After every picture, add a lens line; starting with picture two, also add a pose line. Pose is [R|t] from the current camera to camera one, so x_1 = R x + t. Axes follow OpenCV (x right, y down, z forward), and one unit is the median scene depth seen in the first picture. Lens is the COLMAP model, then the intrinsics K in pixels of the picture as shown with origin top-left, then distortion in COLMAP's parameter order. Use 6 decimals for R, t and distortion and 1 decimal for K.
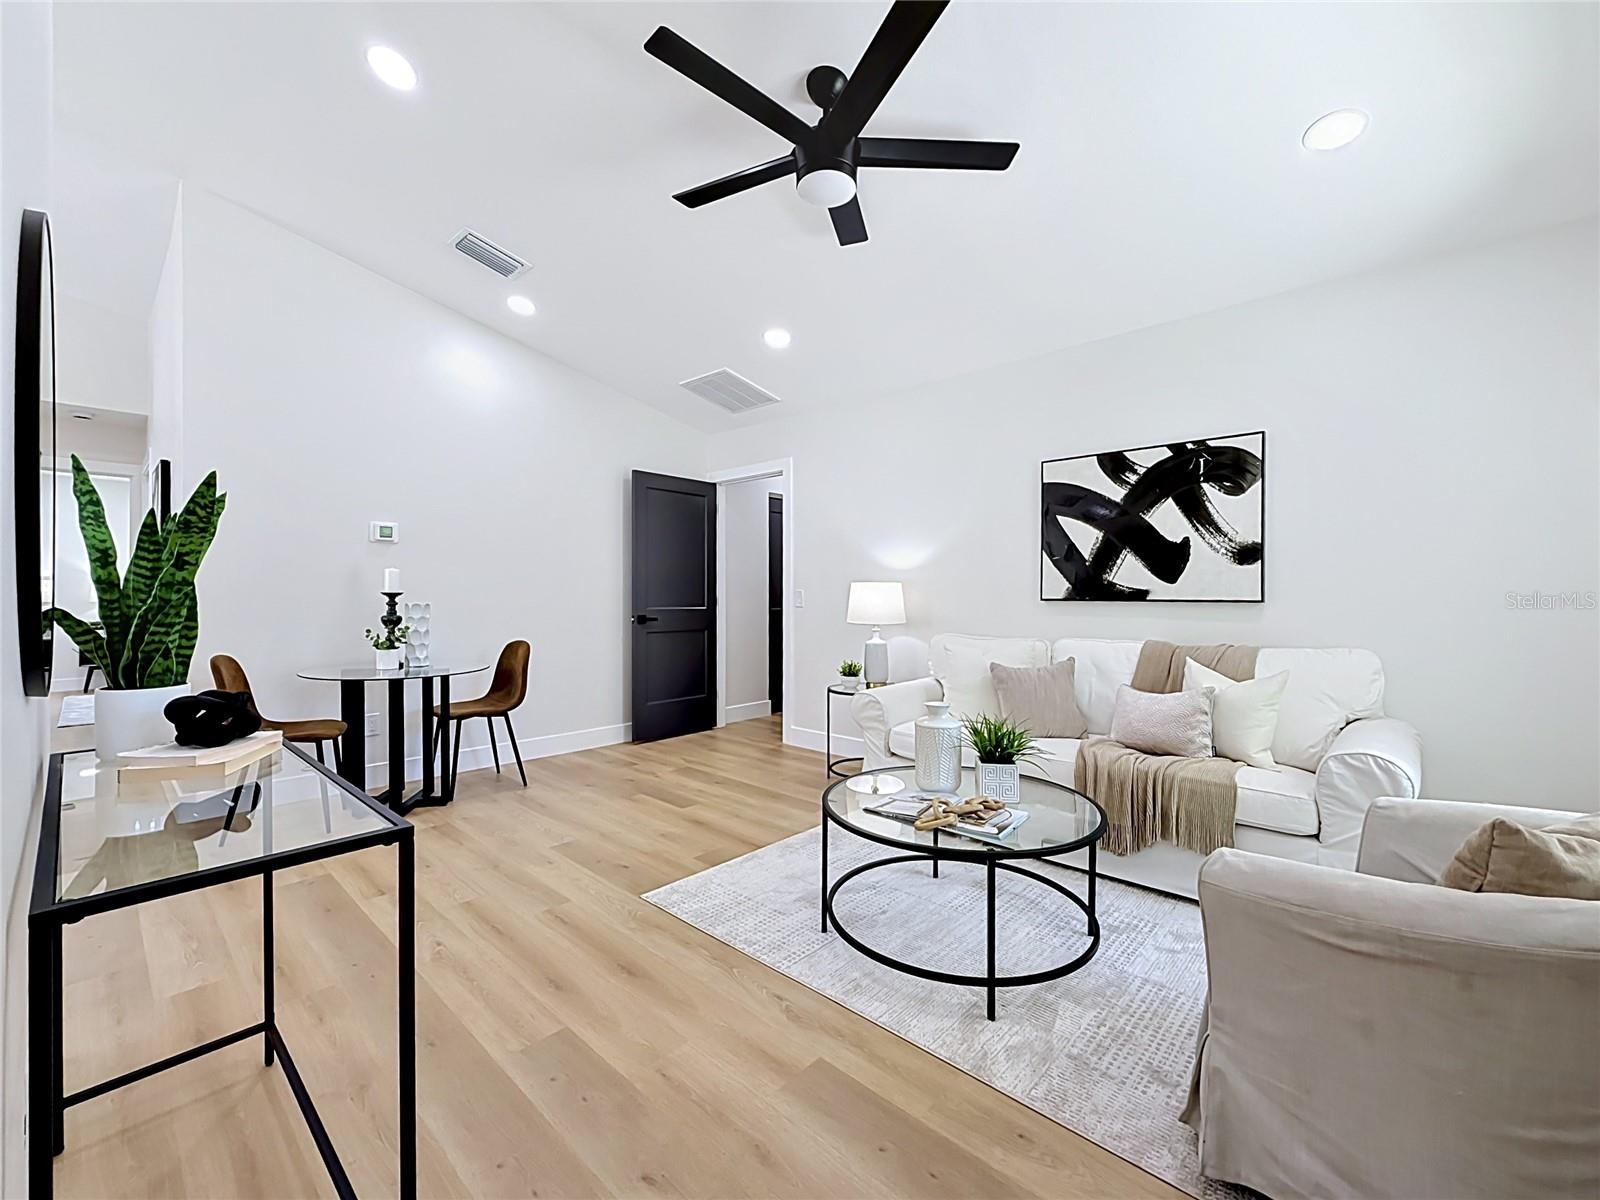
lens RADIAL K [[662.0, 0, 800.0], [0, 662.0, 600.0], [0, 0, 1]] dist [0.000020, -0.000175]
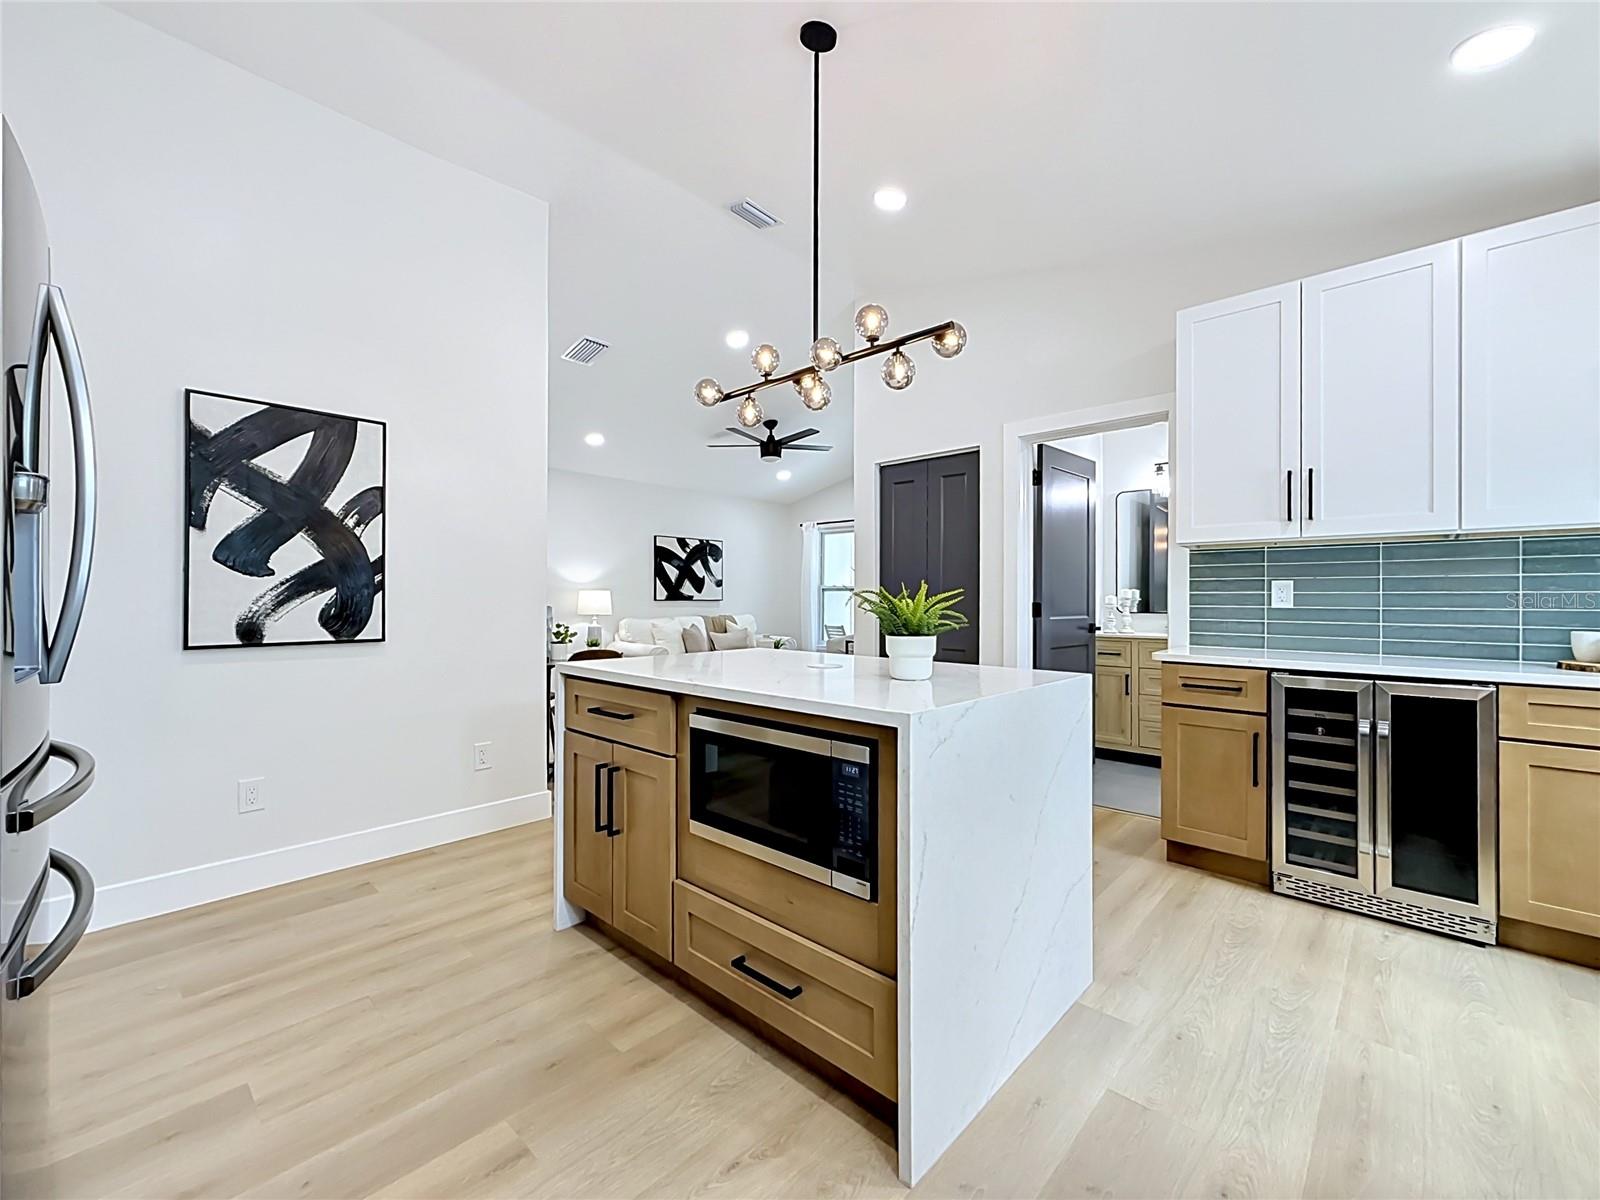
lens RADIAL K [[662.0, 0, 800.0], [0, 662.0, 600.0], [0, 0, 1]] dist [0.000020, -0.000175]
pose [[0.004946, -0.004894, 0.999976, -2.060782], [0.003896, 0.999981, 0.004875, -0.010757], [-0.999980, 0.003872, 0.004965, 0.610342]]
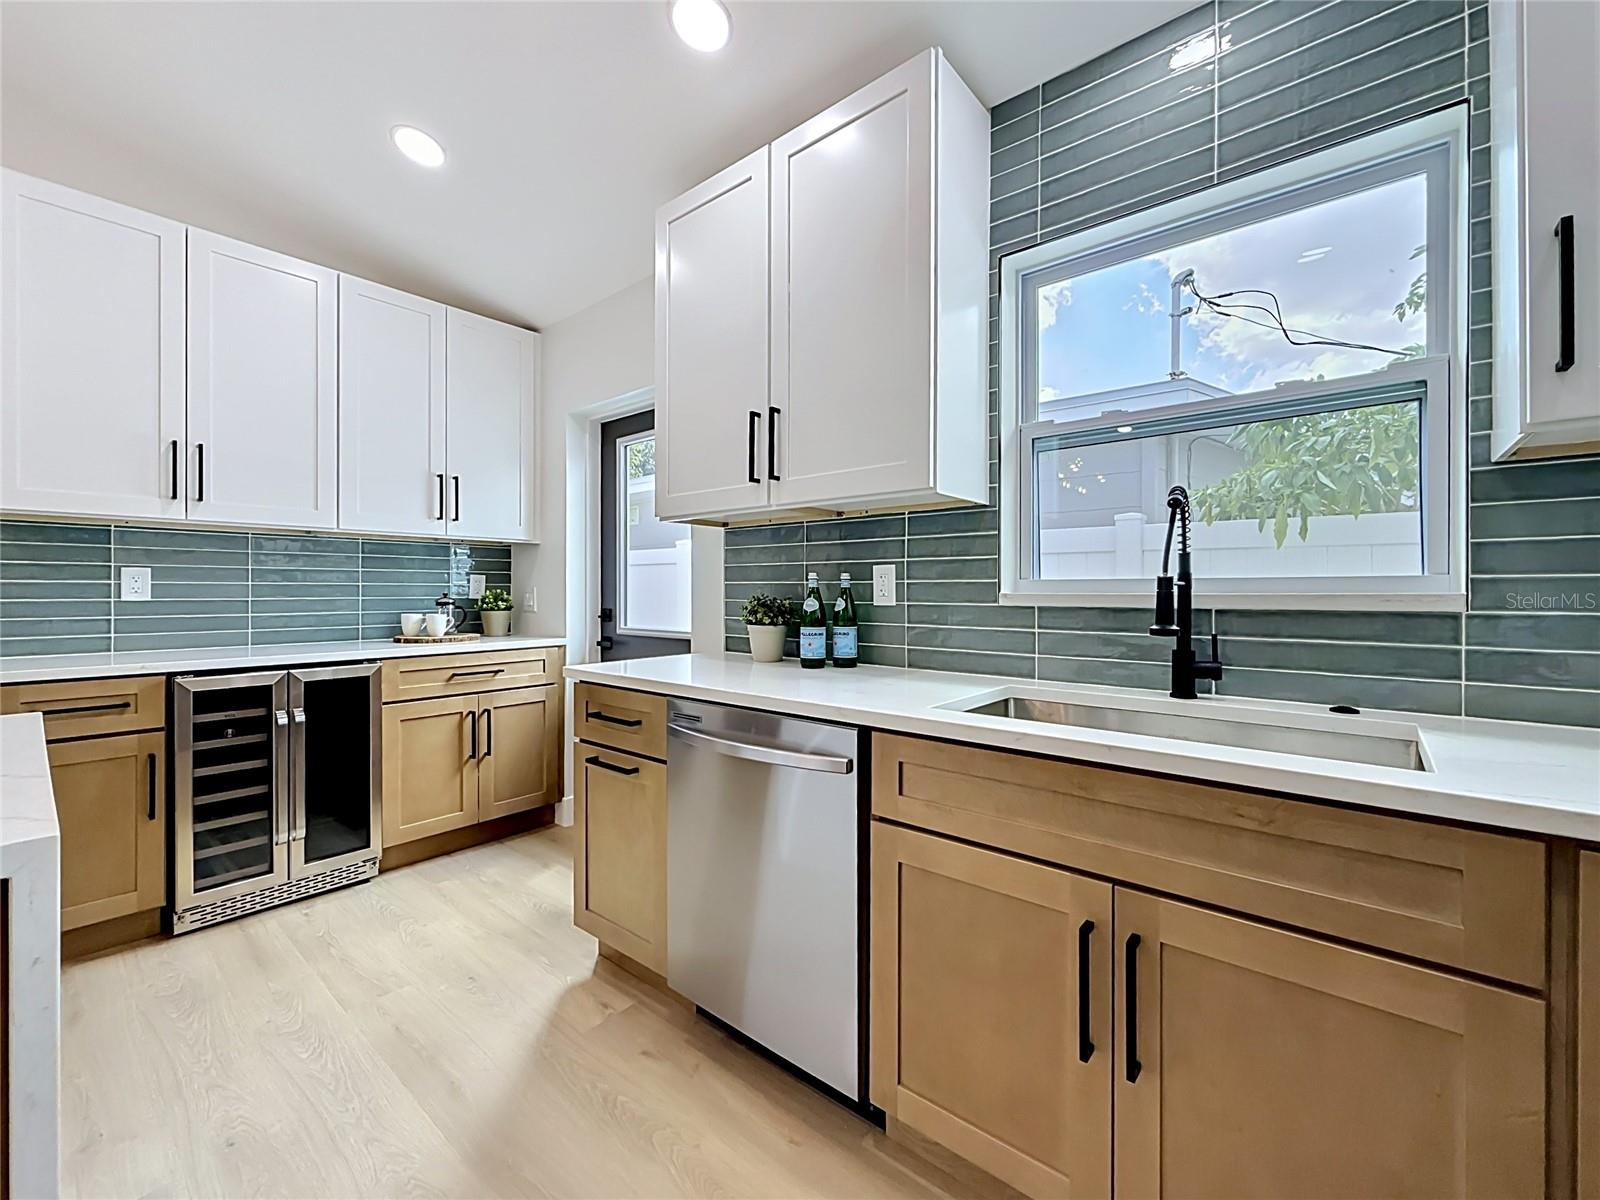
lens RADIAL K [[662.4, 0, 805.3], [0, 662.4, 593.0], [0, 0, 1]] dist [0.001050, 0.000152]
pose [[-0.999145, -0.003753, -0.041162, -1.871103], [-0.004254, 0.999918, 0.012088, -0.013940], [0.041113, 0.012253, -0.999079, 0.747466]]
